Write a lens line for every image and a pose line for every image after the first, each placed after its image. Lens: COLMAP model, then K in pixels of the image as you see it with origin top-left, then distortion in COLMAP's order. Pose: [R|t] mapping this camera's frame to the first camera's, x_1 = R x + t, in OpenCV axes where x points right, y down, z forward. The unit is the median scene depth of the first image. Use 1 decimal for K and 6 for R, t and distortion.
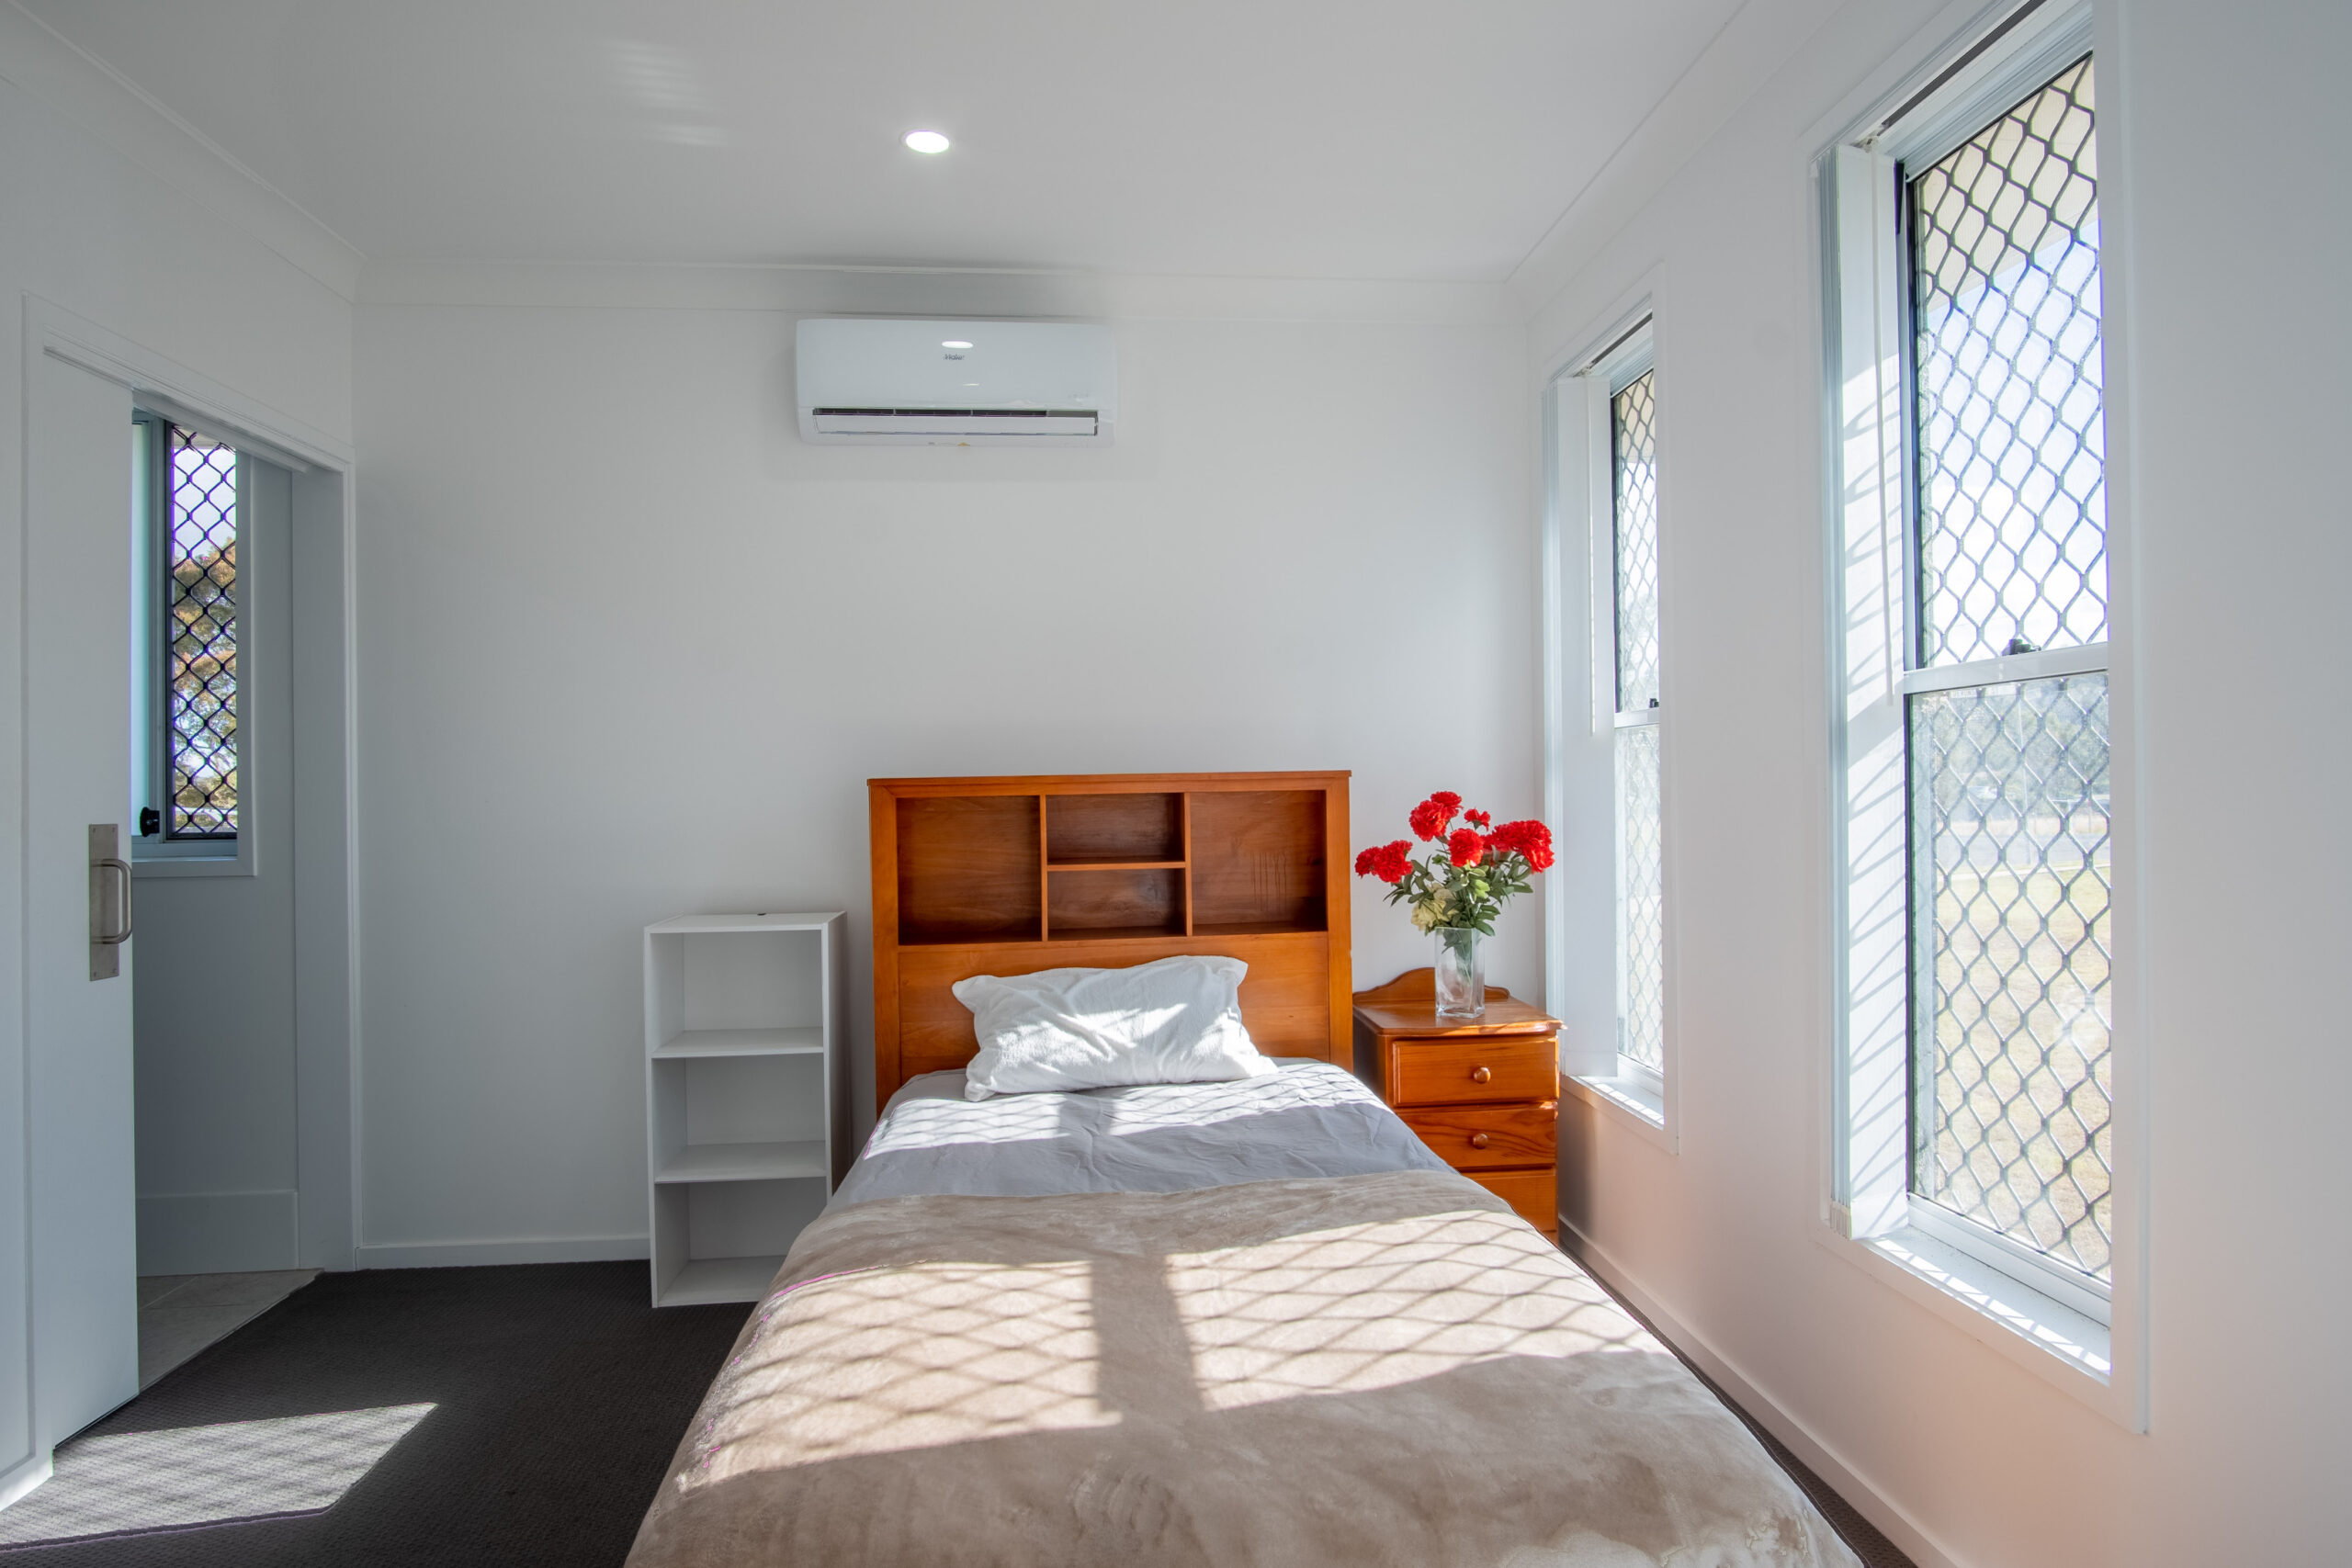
lens RADIAL K [[1297.8, 0, 1180.0], [0, 1297.8, 797.5], [0, 0, 1]] dist [-0.000326, 0.001091]
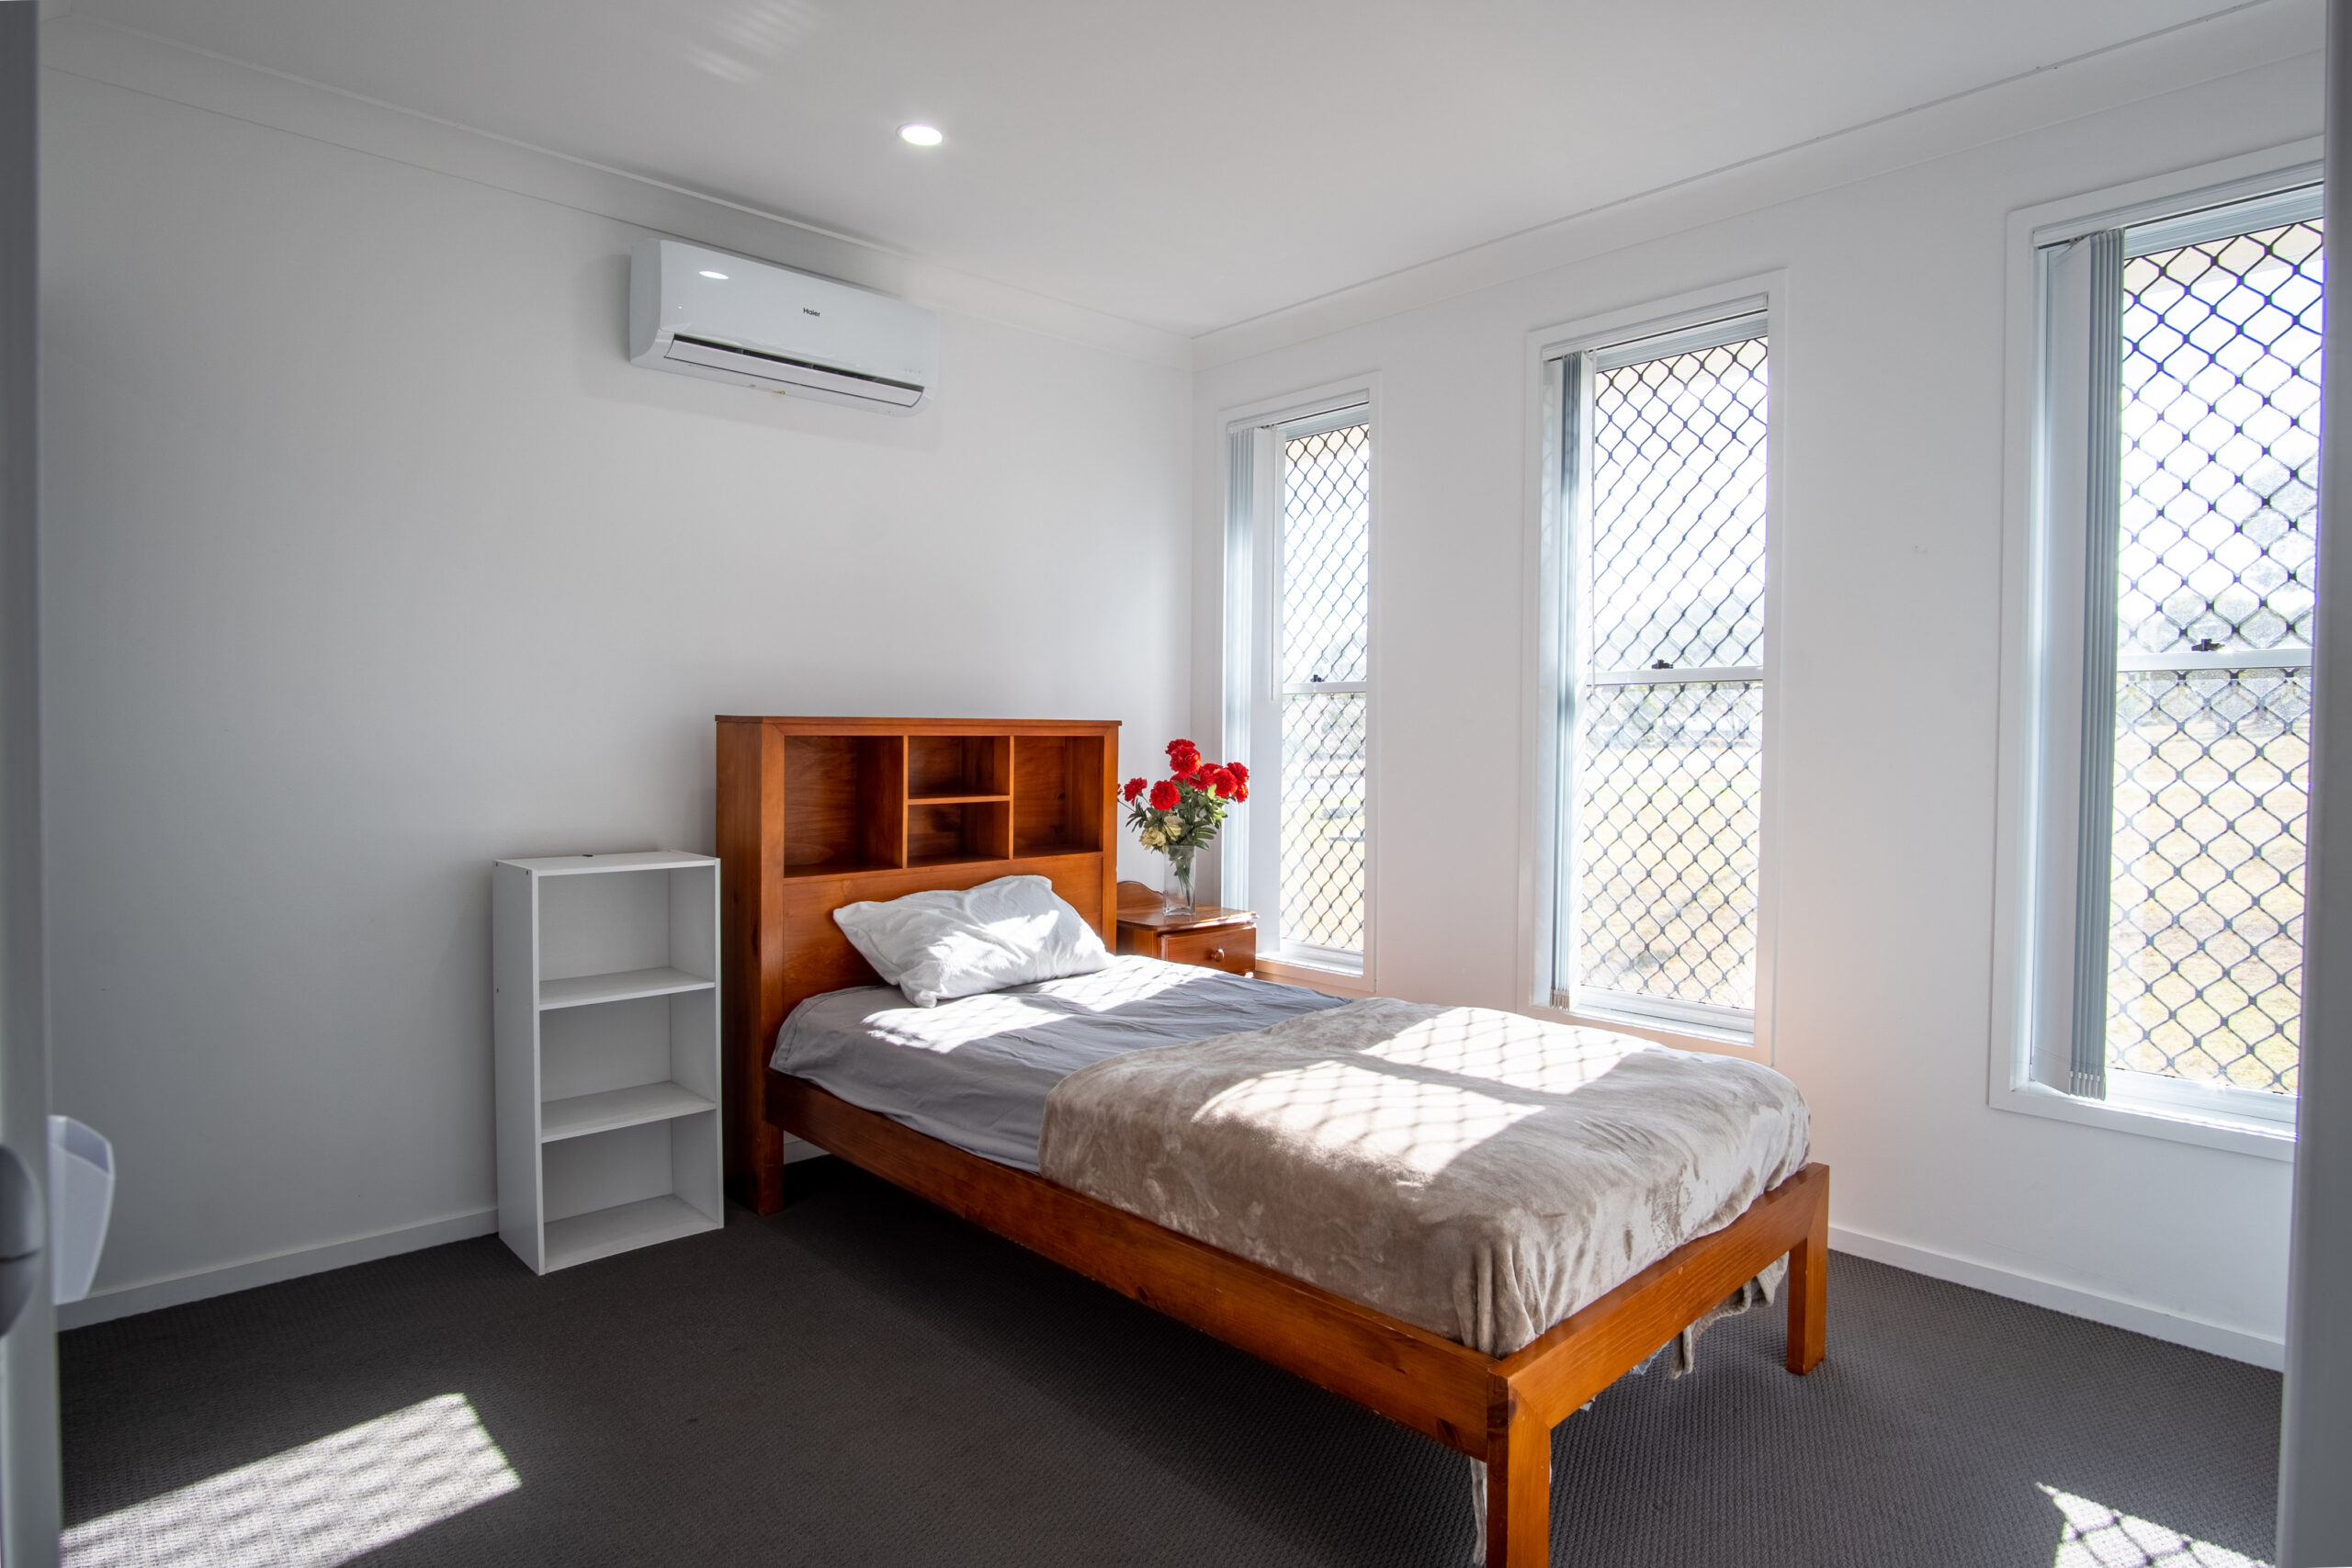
lens RADIAL K [[1333.4, 0, 1176.0], [0, 1333.4, 784.0], [0, 0, 1]] dist [0.004025, 0.000398]
pose [[0.788858, -0.002825, 0.614569, -0.618484], [-0.015234, 0.999592, 0.024149, 0.008334], [-0.614387, -0.028412, 0.788493, -0.031456]]
